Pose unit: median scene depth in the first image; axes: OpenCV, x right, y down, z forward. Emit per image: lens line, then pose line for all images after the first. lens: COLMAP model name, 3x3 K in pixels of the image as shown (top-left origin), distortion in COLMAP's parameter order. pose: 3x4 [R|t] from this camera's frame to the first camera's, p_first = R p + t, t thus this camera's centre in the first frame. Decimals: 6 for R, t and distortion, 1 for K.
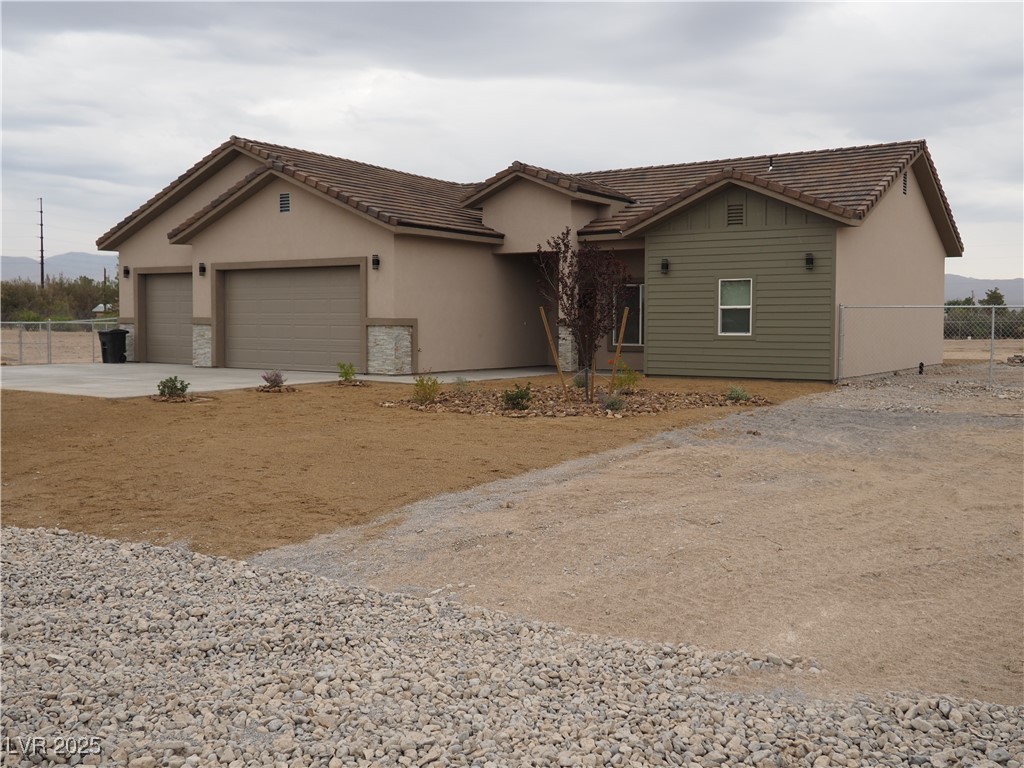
lens RADIAL K [[1017.4, 0, 497.6], [0, 1017.4, 373.0], [0, 0, 1]] dist [0.018989, 0.000000]
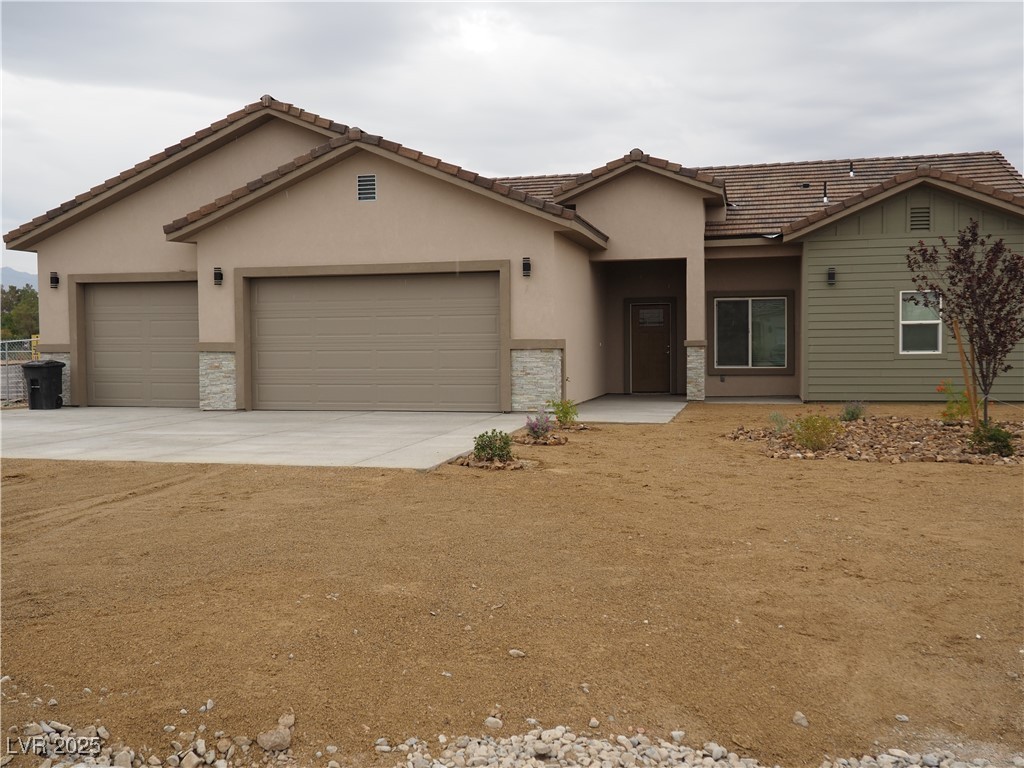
lens RADIAL K [[1017.4, 0, 504.3], [0, 1017.4, 385.9], [0, 0, 1]] dist [0.018989, 0.000000]
pose [[0.935534, -0.026921, 0.352210, -0.399261], [0.030991, 0.999502, -0.005920, -0.014272], [-0.351876, 0.016453, 0.935902, 0.276903]]
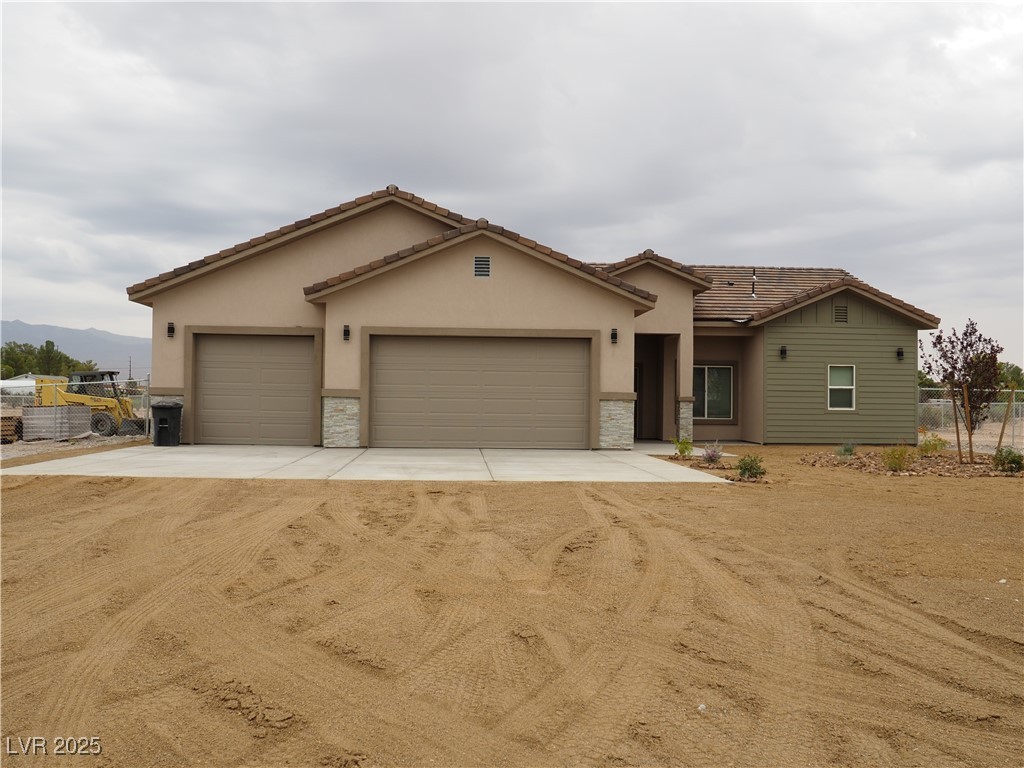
lens RADIAL K [[895.0, 0, 505.5], [0, 895.0, 388.7], [0, 0, 1]] dist [-0.026101, -0.038662]
pose [[0.789377, 0.015906, 0.613702, -0.719383], [0.023861, 0.998114, -0.056561, -0.010511], [-0.613445, 0.059292, 0.787509, 0.370104]]
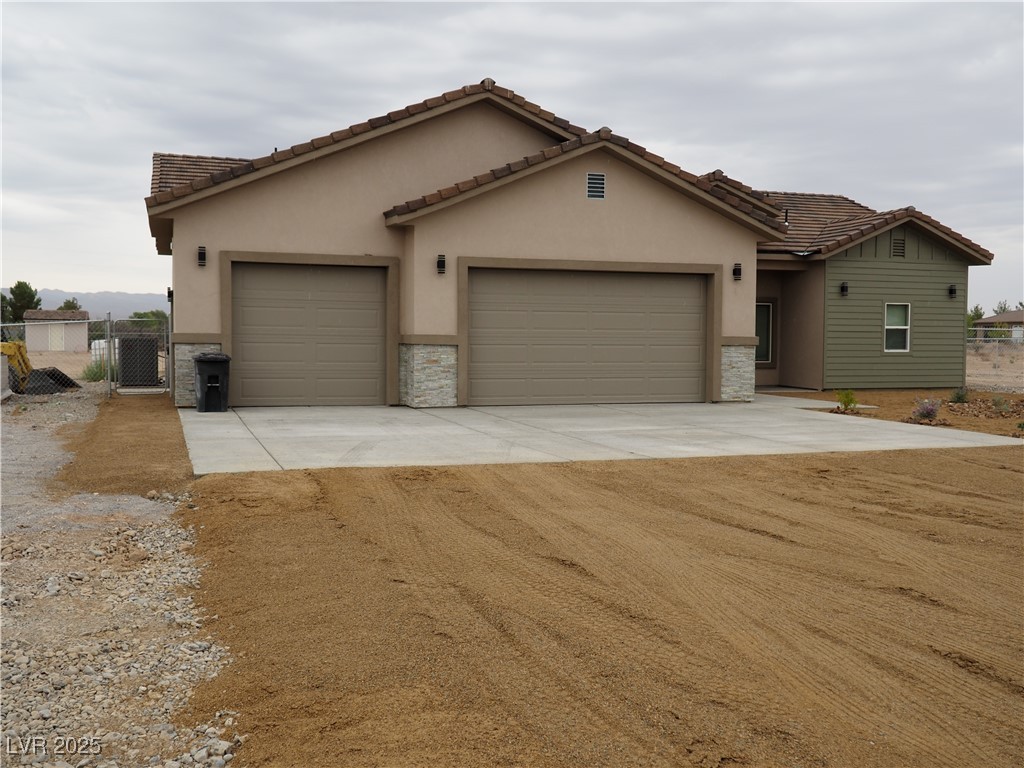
lens RADIAL K [[1017.4, 0, 512.4], [0, 1017.4, 388.0], [0, 0, 1]] dist [0.018989, 0.000000]
pose [[0.596496, -0.039907, 0.801623, -0.906331], [0.038382, 0.999039, 0.021174, -0.035227], [-0.801698, 0.018138, 0.597454, 0.621416]]
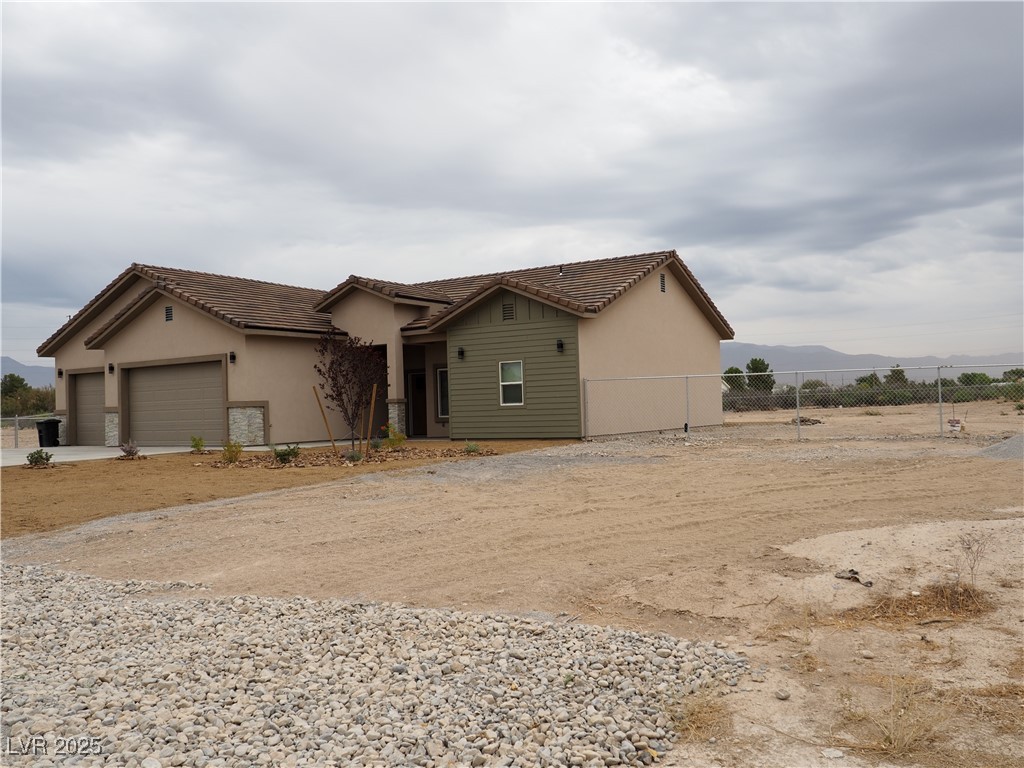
lens RADIAL K [[895.0, 0, 505.7], [0, 895.0, 392.8], [0, 0, 1]] dist [-0.026101, -0.038662]
pose [[0.999019, -0.034291, 0.028017, 0.183155], [0.036101, 0.997107, -0.066896, 0.020896], [-0.025642, 0.067842, 0.997366, -0.113719]]
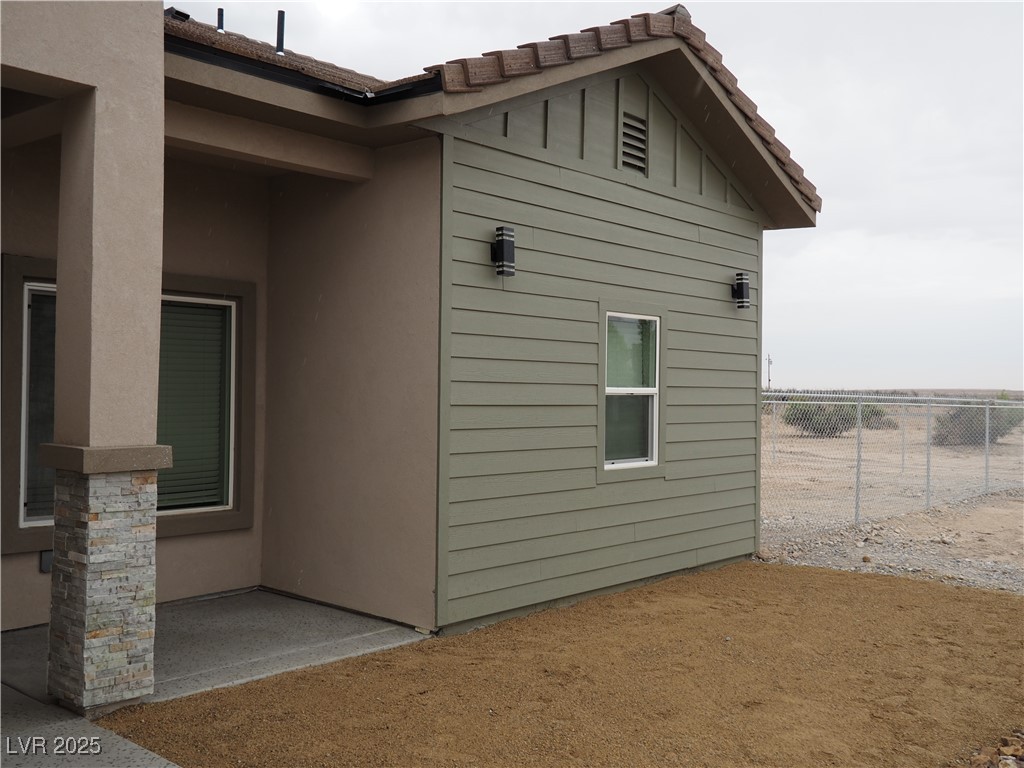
lens RADIAL K [[1017.4, 0, 516.6], [0, 1017.4, 385.4], [0, 0, 1]] dist [0.018989, 0.000000]
pose [[0.111457, 0.001410, 0.993768, -0.129665], [0.036410, 0.999322, -0.005502, -0.062505], [-0.993102, 0.036797, 0.111330, 0.943575]]
